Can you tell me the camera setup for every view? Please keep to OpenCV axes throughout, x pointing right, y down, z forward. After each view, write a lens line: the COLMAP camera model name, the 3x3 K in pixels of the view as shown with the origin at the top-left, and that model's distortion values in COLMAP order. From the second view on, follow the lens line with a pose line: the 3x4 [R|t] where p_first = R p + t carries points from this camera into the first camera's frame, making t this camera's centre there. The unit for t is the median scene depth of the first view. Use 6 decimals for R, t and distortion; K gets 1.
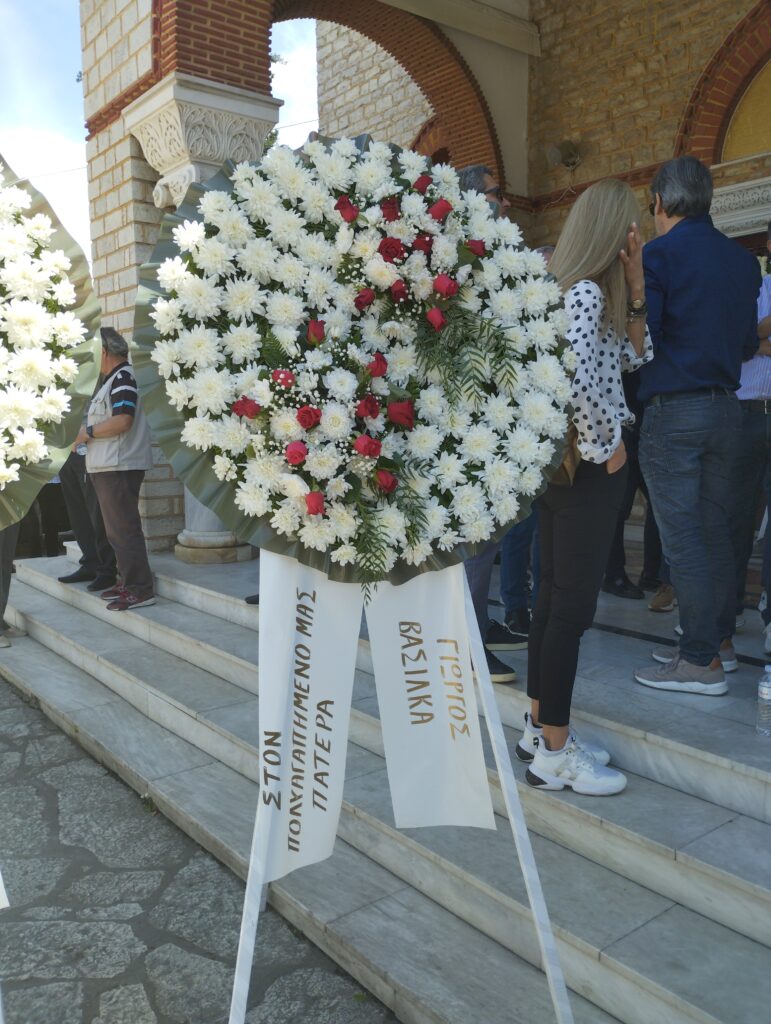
lens RADIAL K [[854.3, 0, 391.0], [0, 854.3, 522.8], [0, 0, 1]] dist [0.047282, -0.055619]
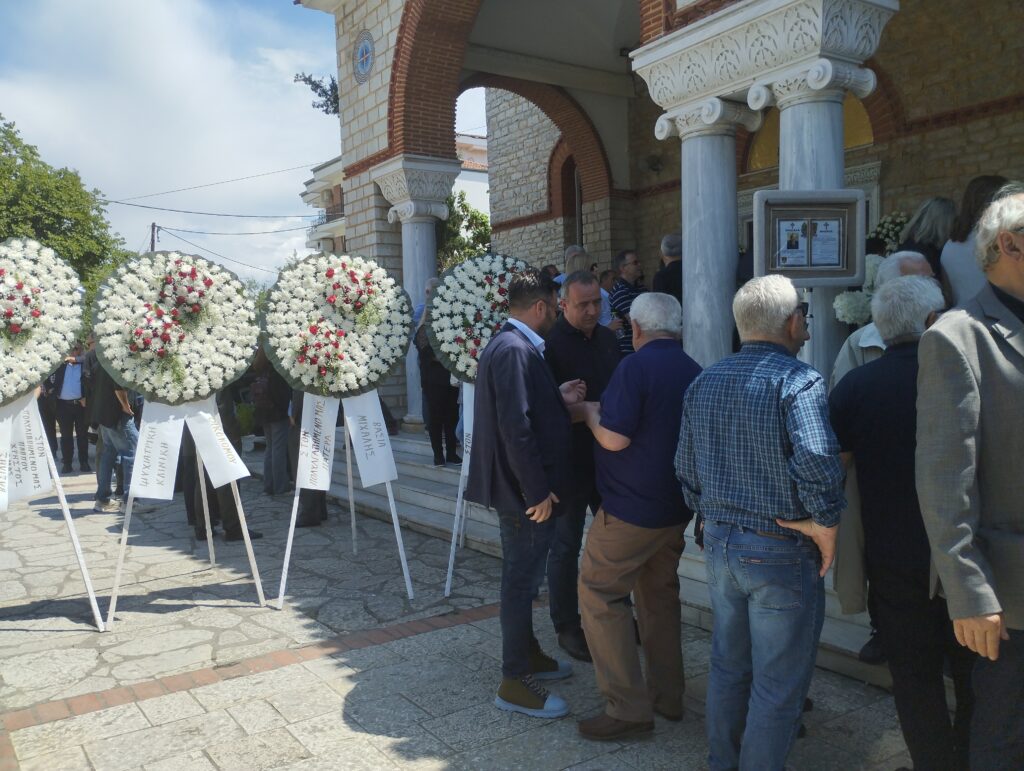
lens RADIAL K [[854.3, 0, 519.1], [0, 854.3, 385.6], [0, 0, 1]] dist [0.047282, -0.055619]
pose [[0.998161, -0.022445, -0.056306, 0.240178], [0.018174, 0.996999, -0.075248, 0.287662], [0.057826, 0.074086, 0.995574, -2.207654]]
